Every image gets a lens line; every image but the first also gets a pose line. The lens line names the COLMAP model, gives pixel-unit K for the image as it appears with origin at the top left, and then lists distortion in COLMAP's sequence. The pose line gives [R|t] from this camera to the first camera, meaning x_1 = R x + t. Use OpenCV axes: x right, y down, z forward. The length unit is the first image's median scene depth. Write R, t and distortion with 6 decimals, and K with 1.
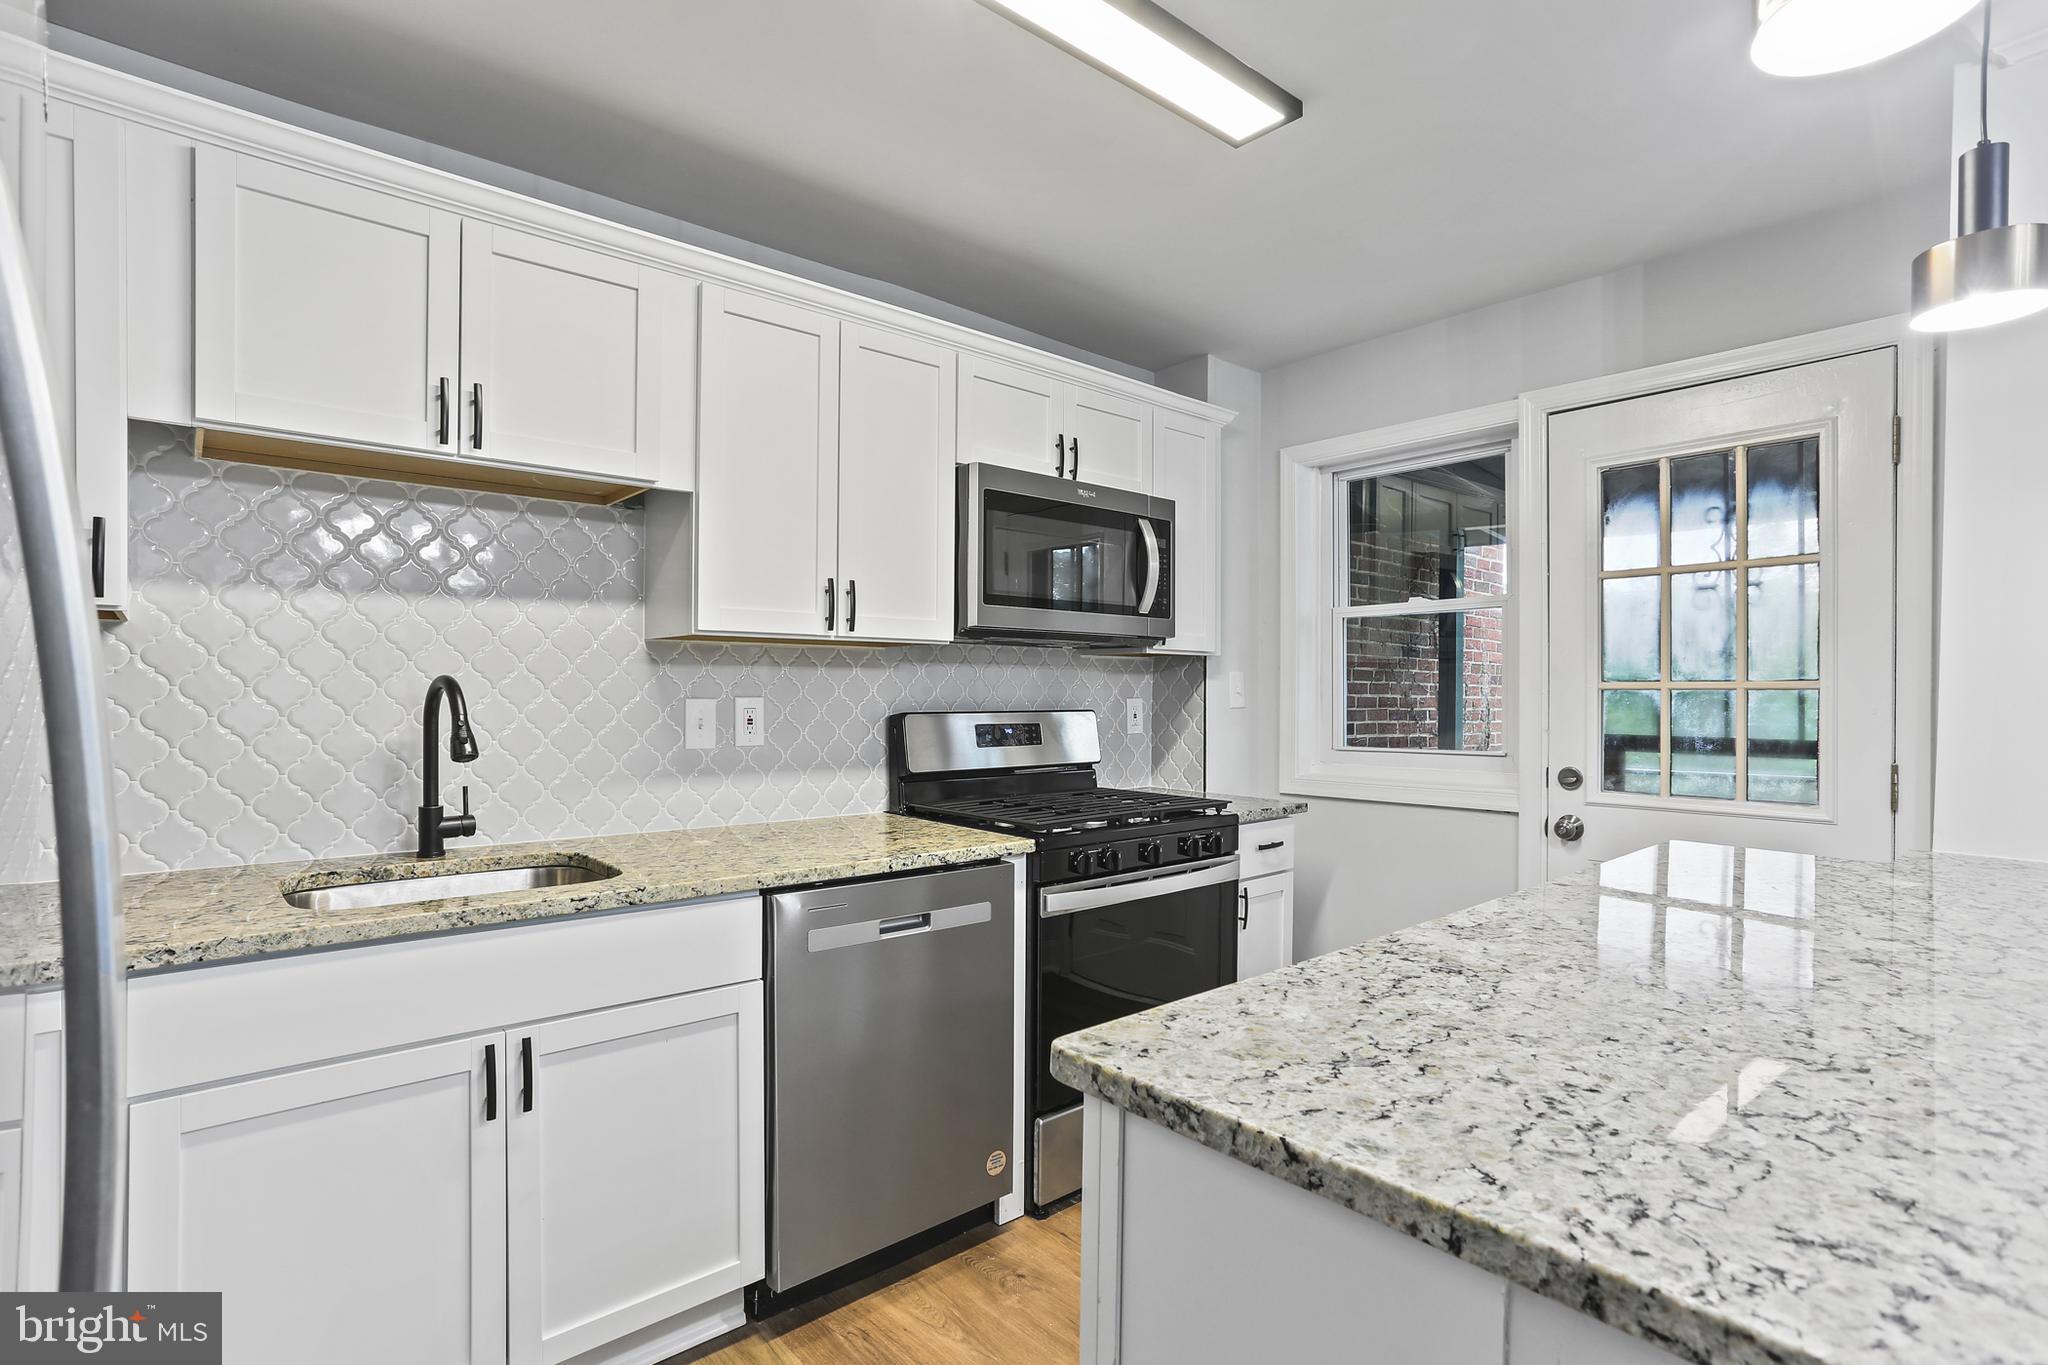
lens RADIAL K [[990.6, 0, 996.9], [0, 990.6, 697.3], [0, 0, 1]] dist [-0.044195, 0.023271]
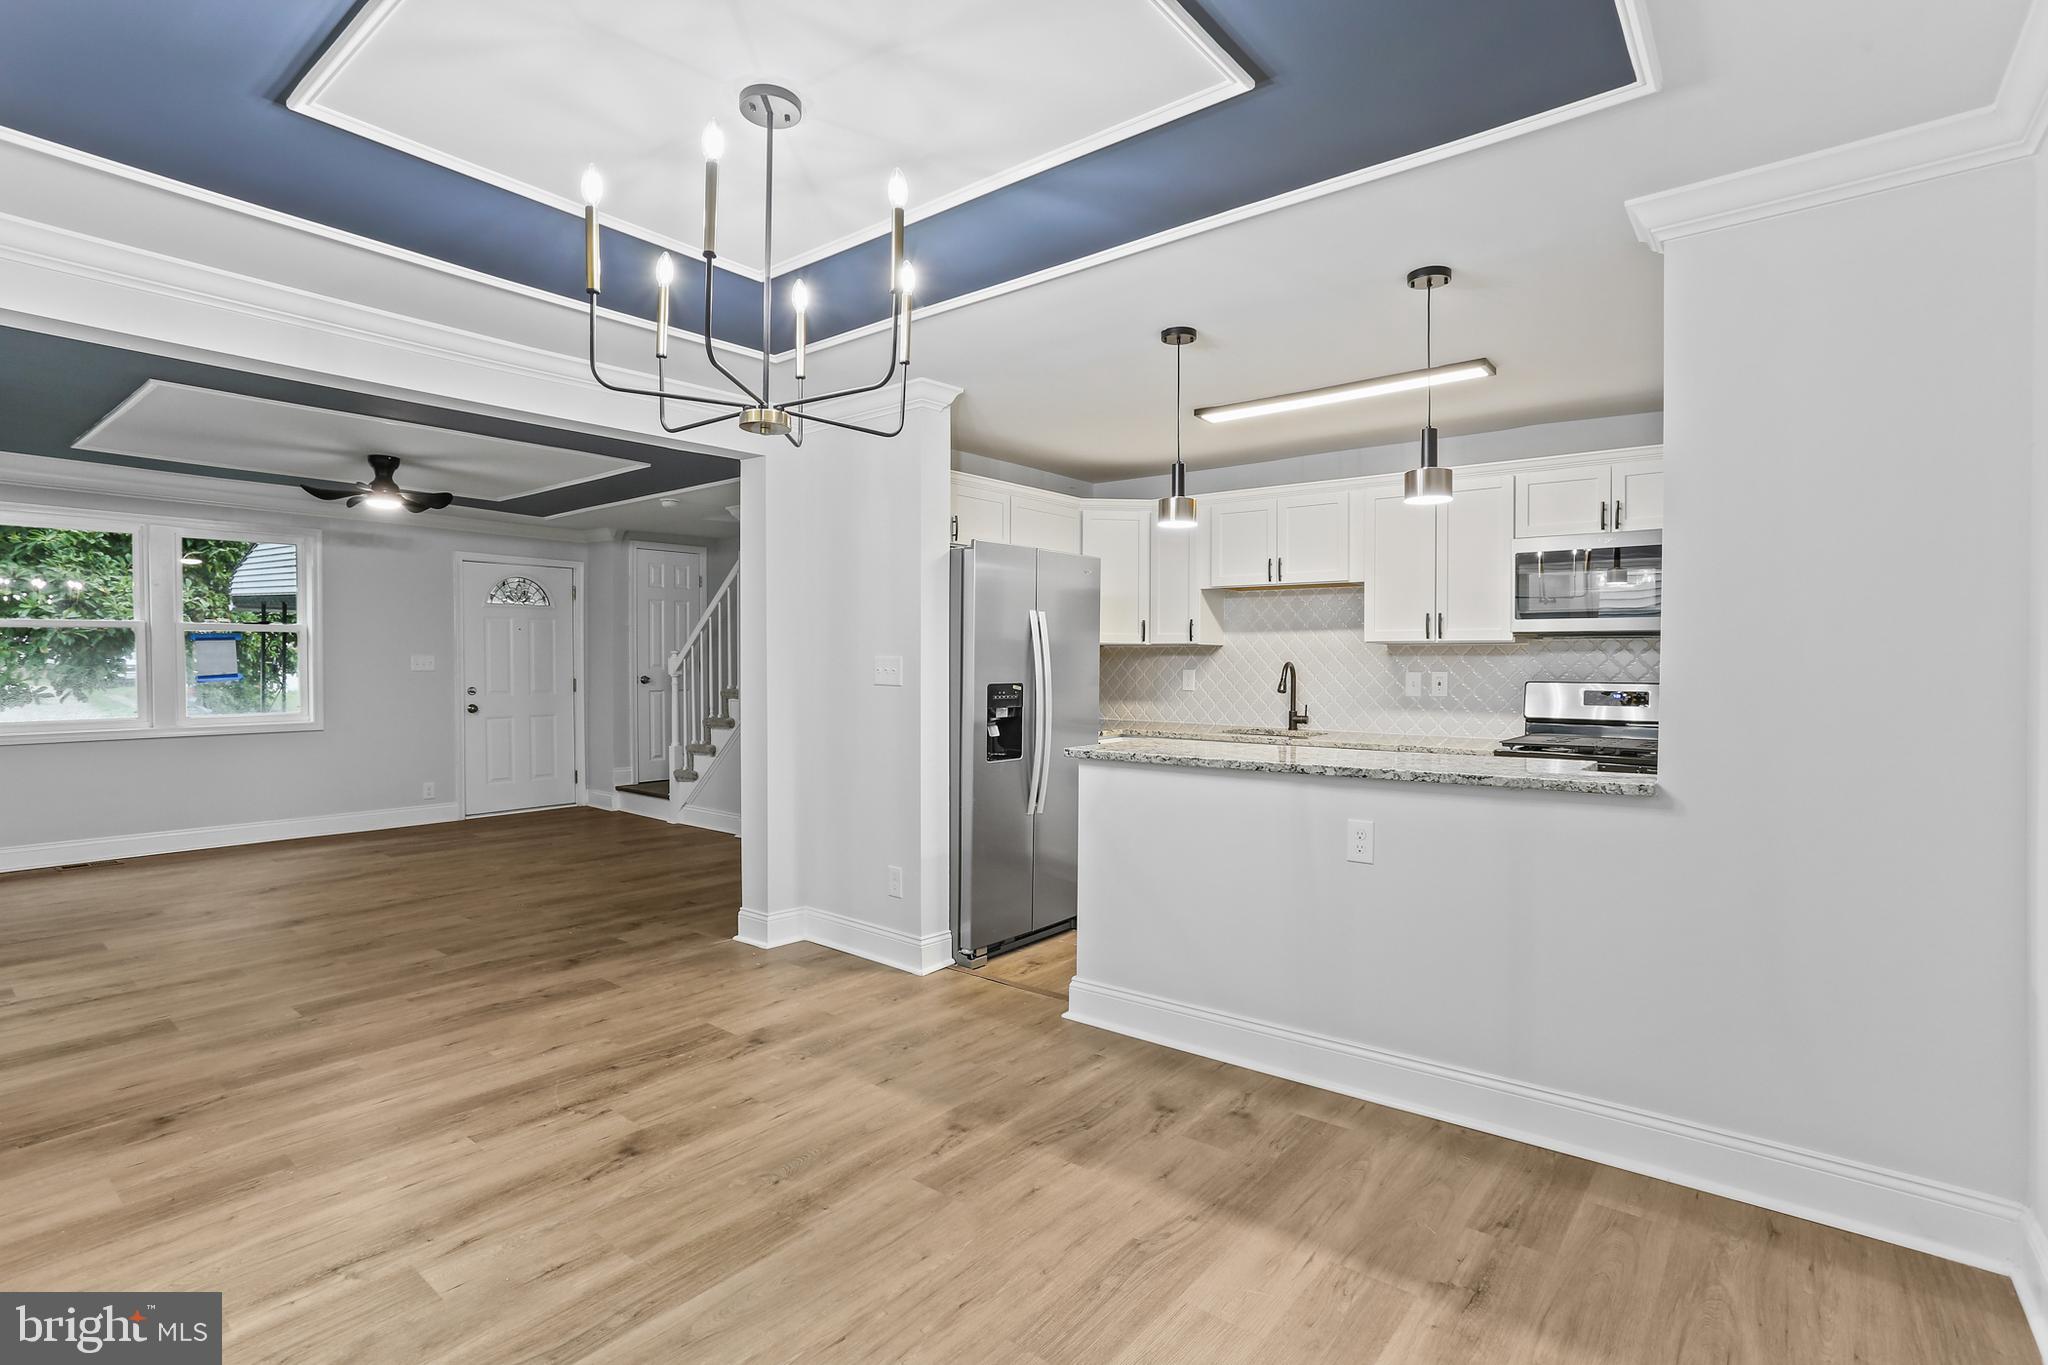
lens RADIAL K [[990.6, 0, 1034.8], [0, 990.6, 671.8], [0, 0, 1]] dist [-0.044195, 0.023271]
pose [[0.206398, 0.007164, -0.978442, 1.500327], [-0.010844, 0.999929, 0.005034, -0.000620], [0.978408, 0.009571, 0.206461, -0.188503]]
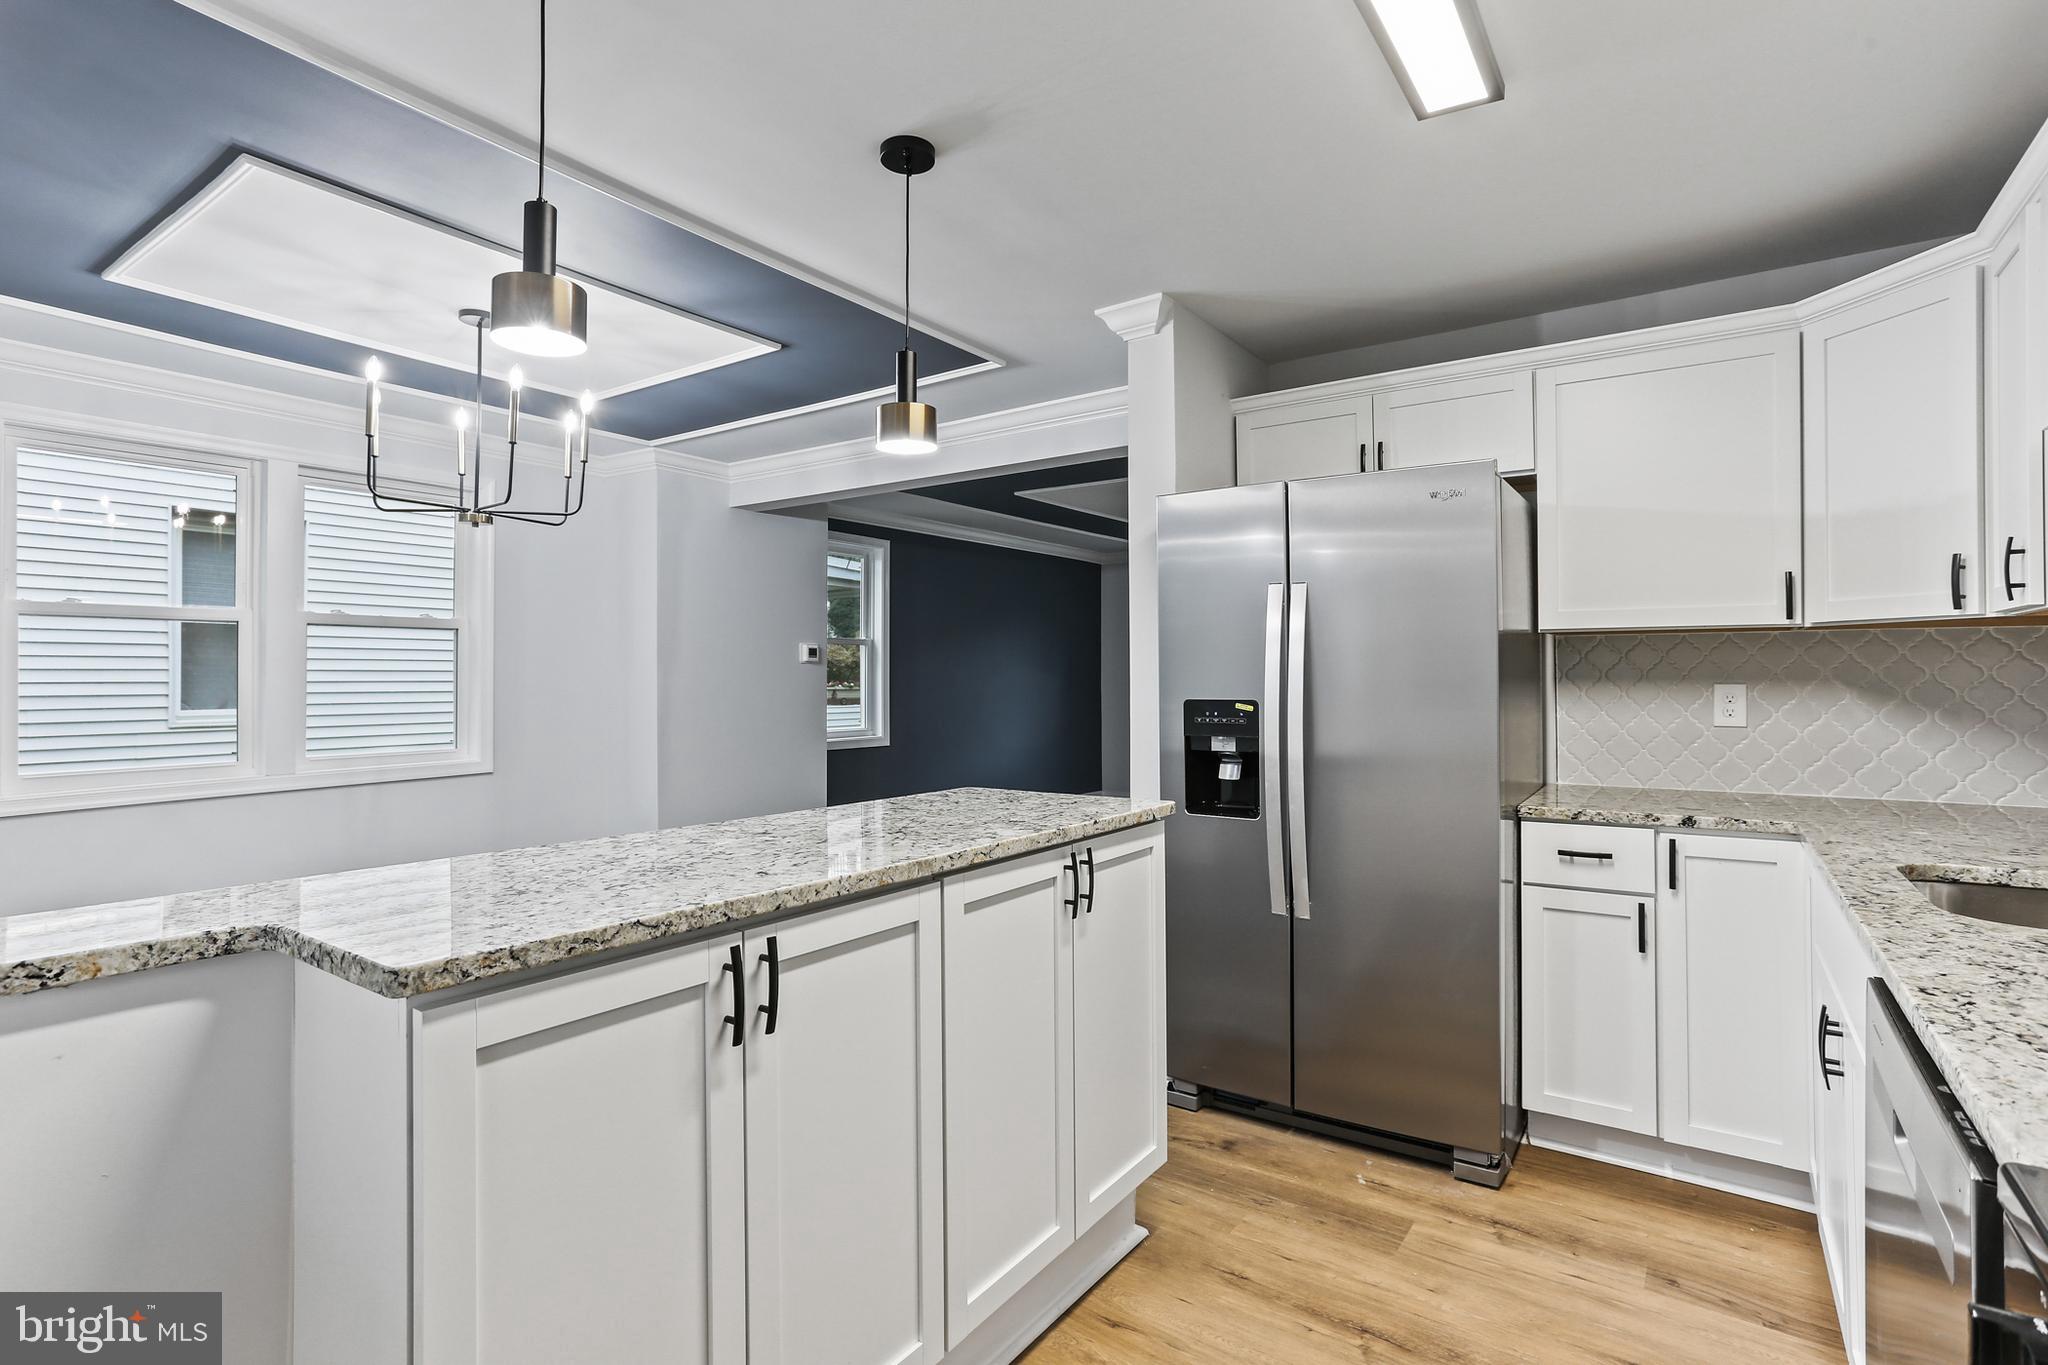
lens RADIAL K [[990.6, 0, 1051.3], [0, 990.6, 665.9], [0, 0, 1]] dist [-0.044195, 0.023271]
pose [[-0.959167, -0.004603, -0.282803, 0.354062], [-0.003843, 0.999987, -0.003242, -0.005599], [0.282814, -0.002023, -0.959173, 1.103509]]
